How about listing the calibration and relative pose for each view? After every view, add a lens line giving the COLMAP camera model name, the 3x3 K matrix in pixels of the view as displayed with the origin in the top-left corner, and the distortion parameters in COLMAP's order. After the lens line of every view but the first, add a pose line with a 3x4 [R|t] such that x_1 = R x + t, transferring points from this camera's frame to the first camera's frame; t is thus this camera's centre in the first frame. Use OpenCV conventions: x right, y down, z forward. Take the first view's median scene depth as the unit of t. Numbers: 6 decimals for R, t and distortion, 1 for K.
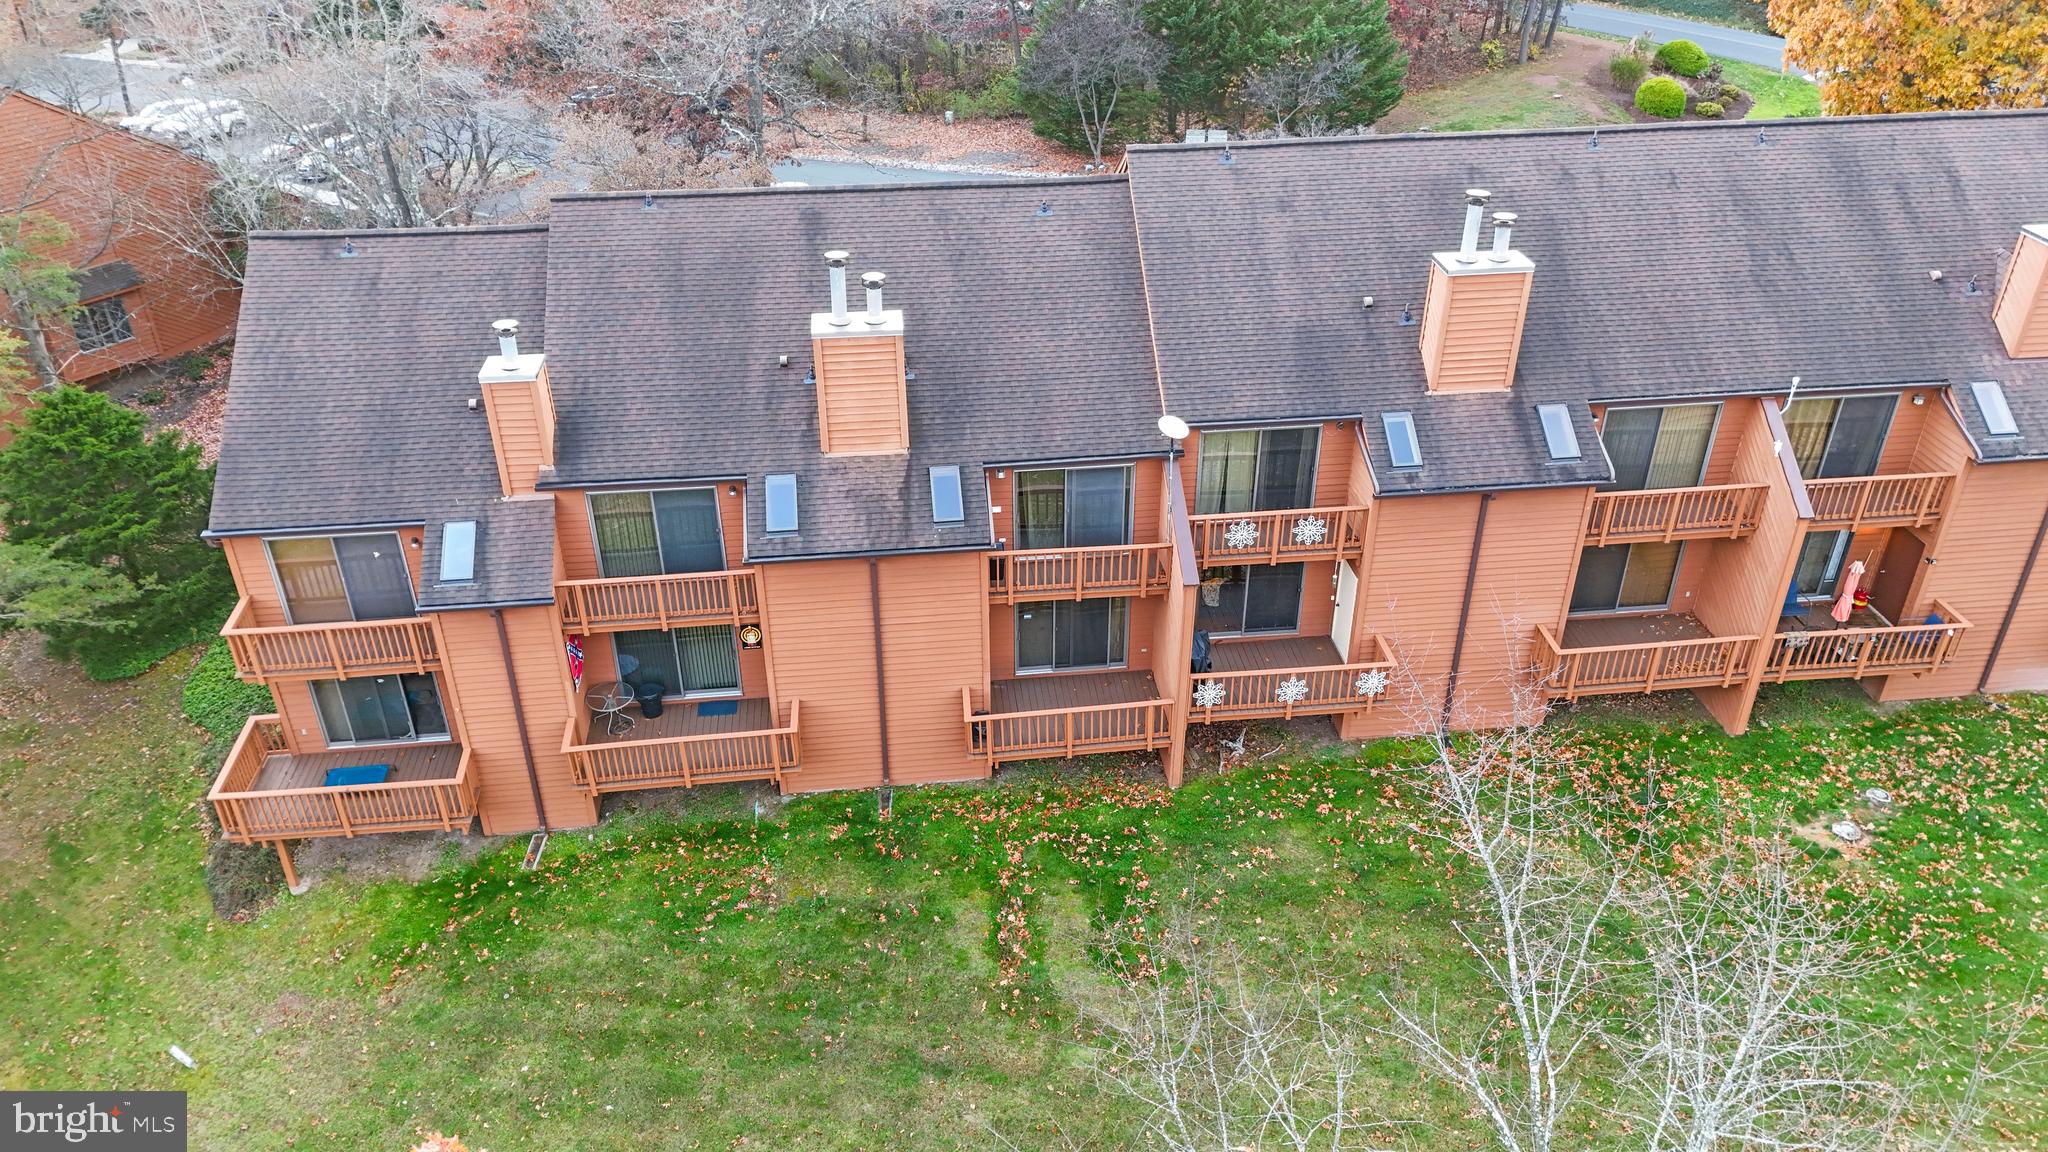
lens RADIAL K [[1486.3, 0, 1024.0], [0, 1486.3, 576.0], [0, 0, 1]] dist [0.077513, -0.069979]
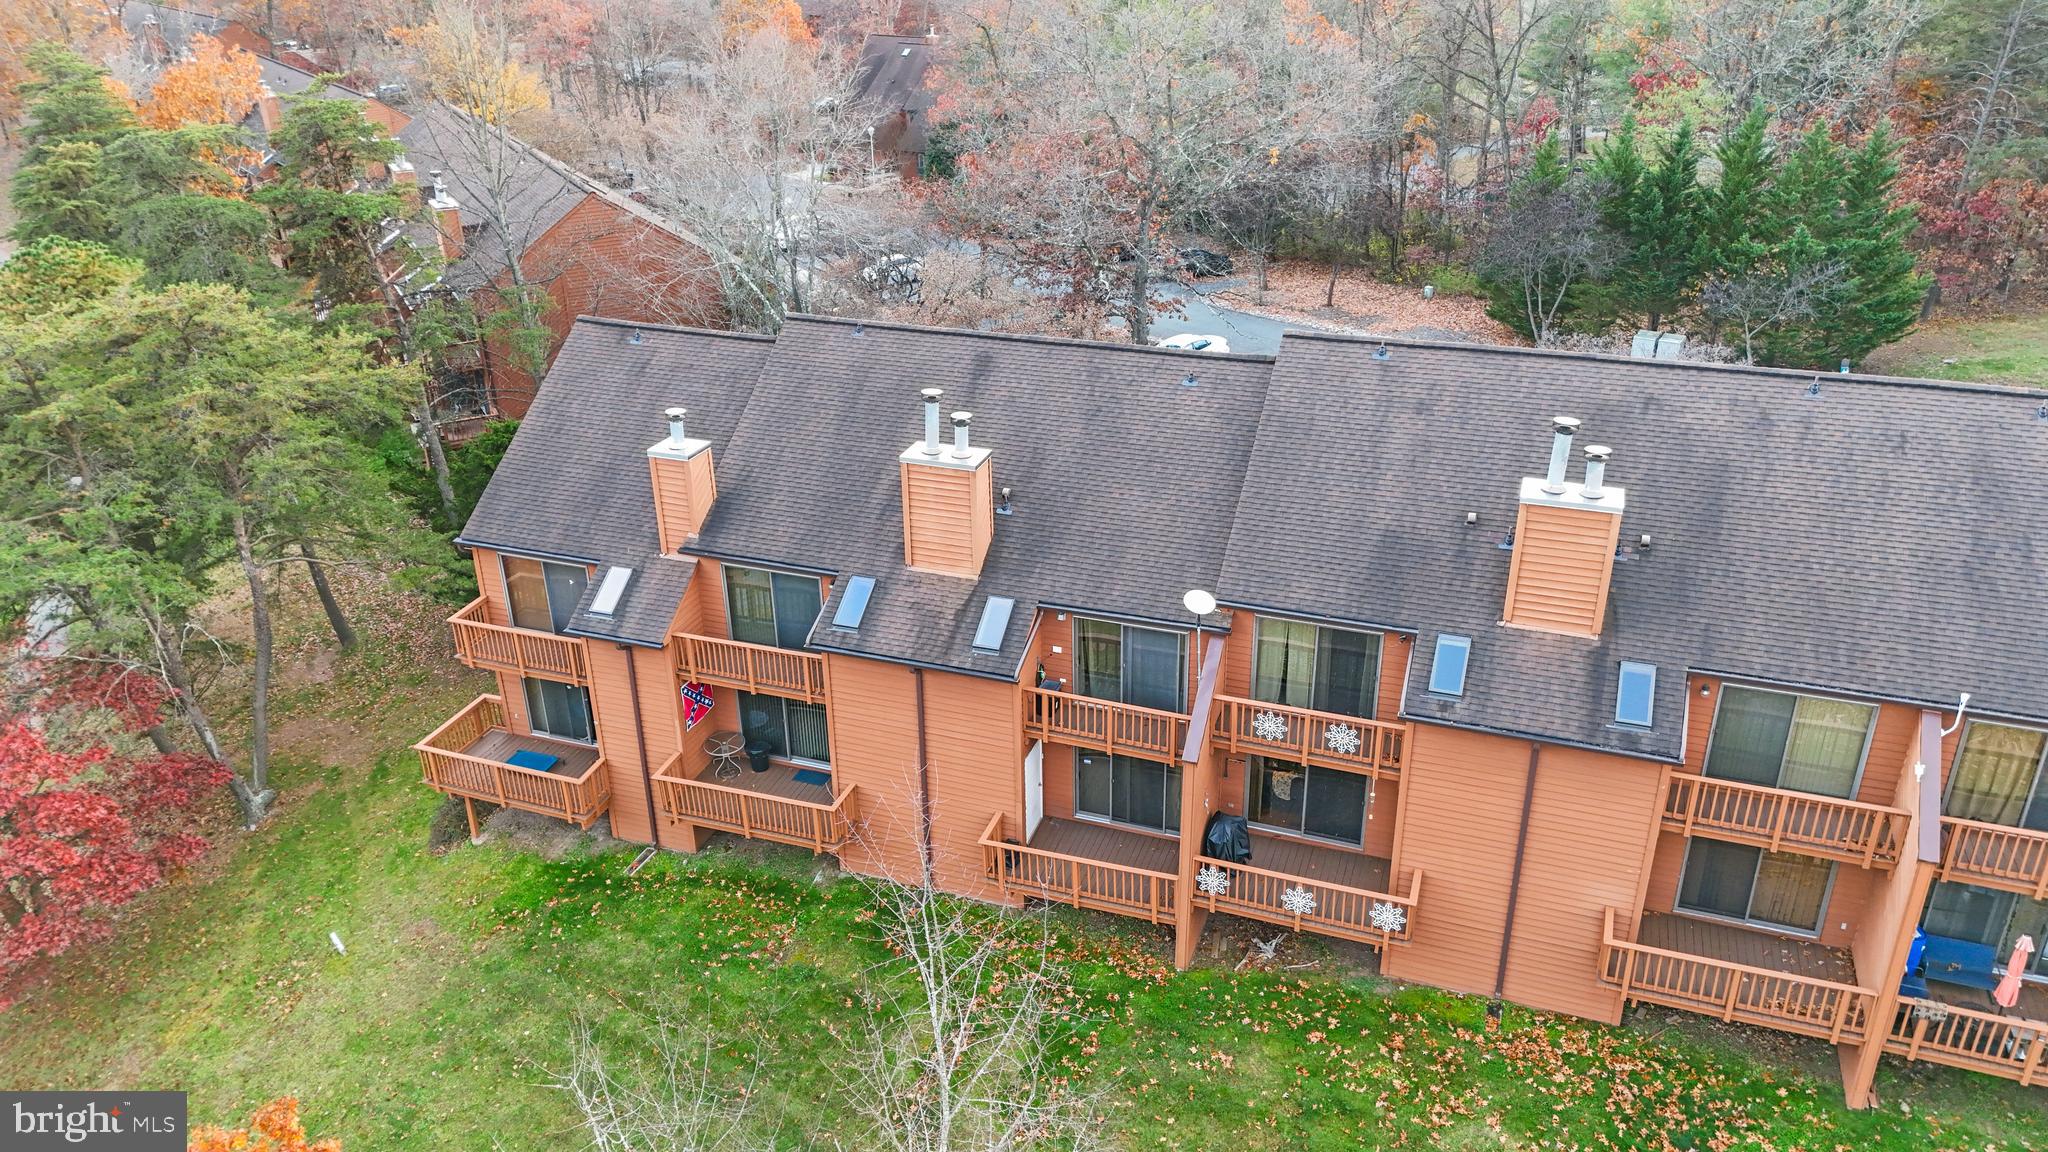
lens RADIAL K [[1486.3, 0, 1024.0], [0, 1486.3, 576.0], [0, 0, 1]] dist [0.077513, -0.069979]
pose [[0.897373, 0.183534, -0.401294, 0.363959], [-0.220910, 0.974088, -0.048494, -0.039538], [0.381996, 0.132167, 0.914665, 0.032820]]
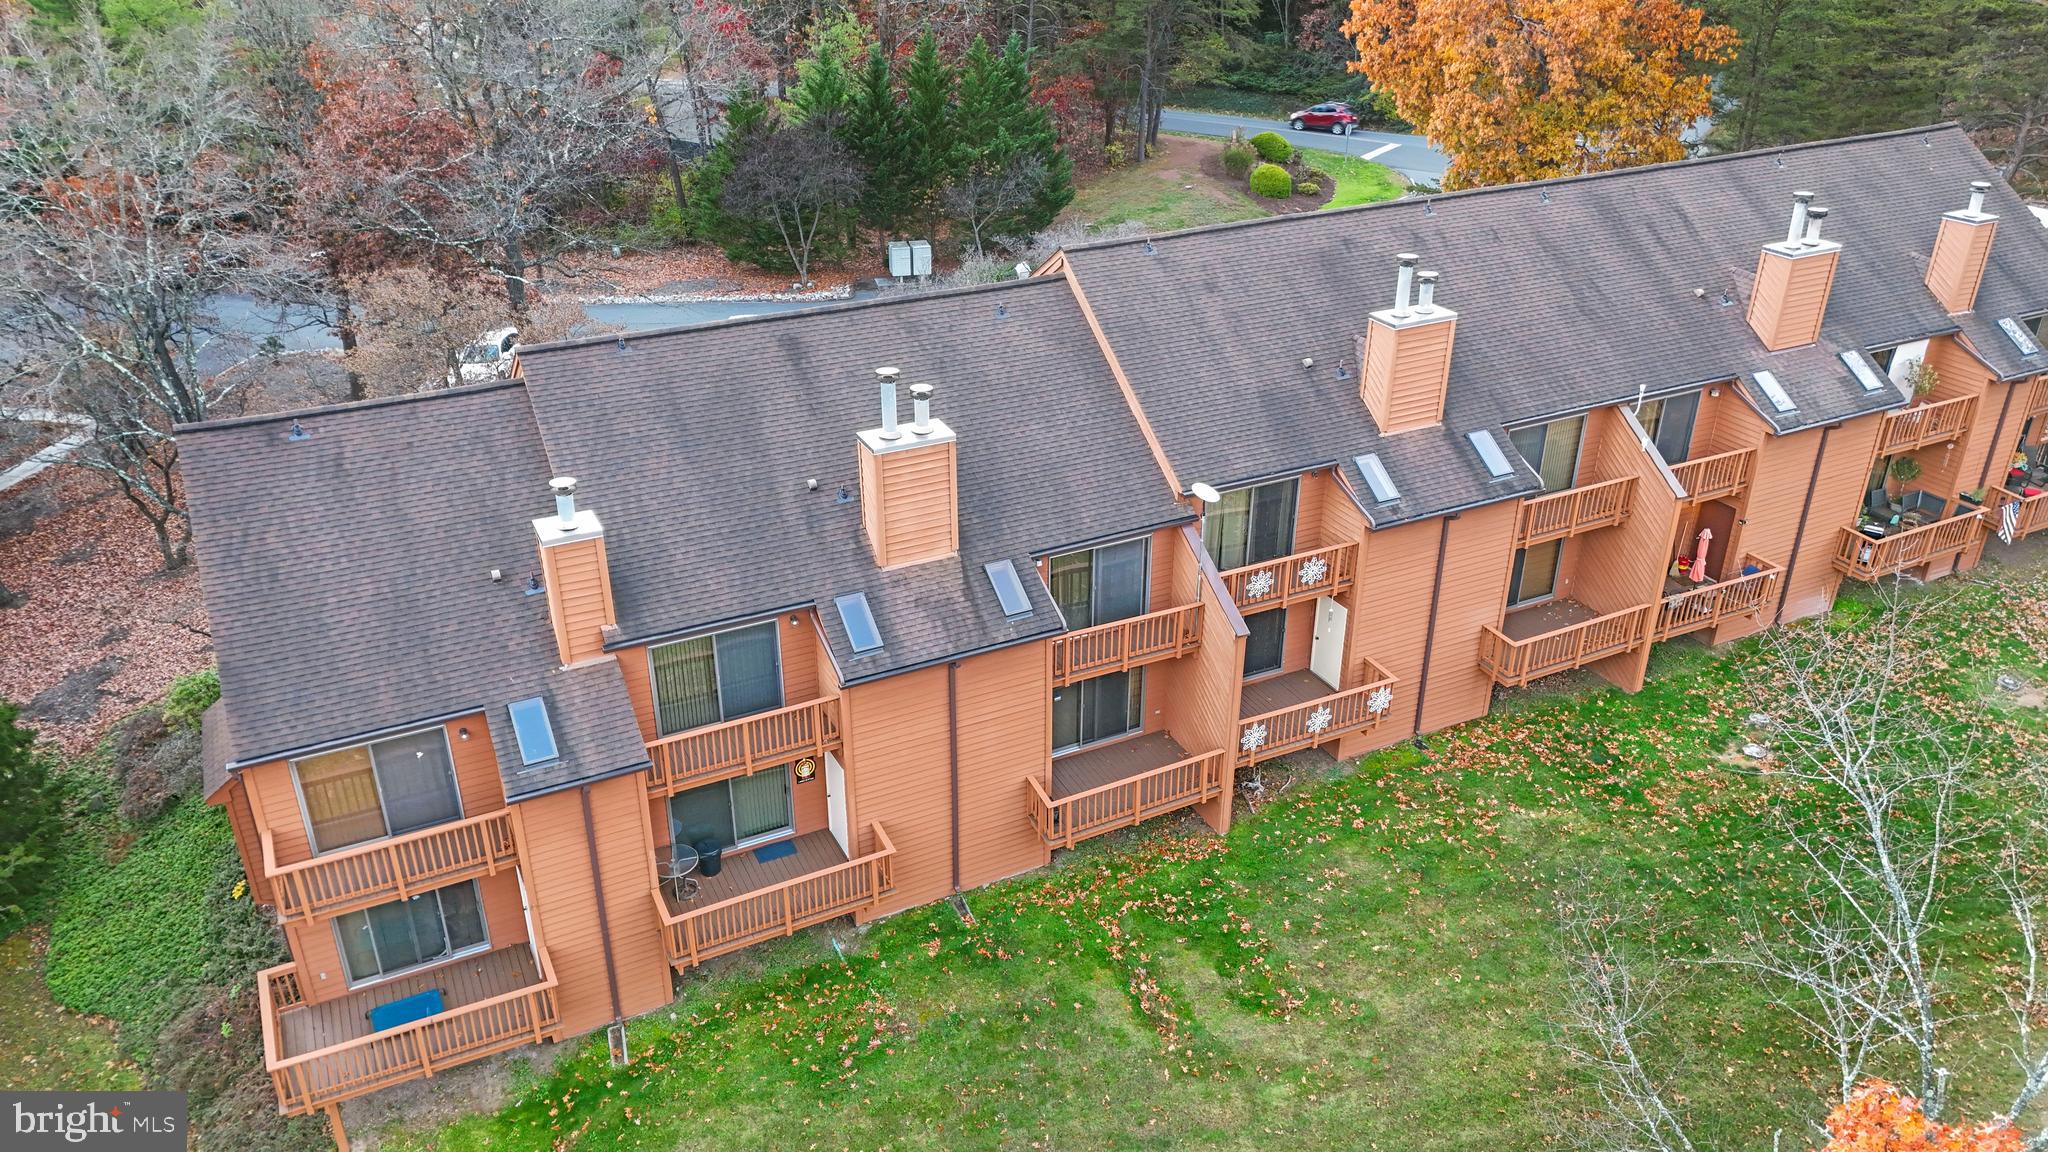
lens RADIAL K [[1486.3, 0, 1024.0], [0, 1486.3, 576.0], [0, 0, 1]] dist [0.077513, -0.069979]
pose [[0.940098, -0.154155, 0.304058, -0.331657], [0.175970, 0.983342, -0.045526, -0.014236], [-0.291975, 0.096304, 0.951565, 0.021999]]
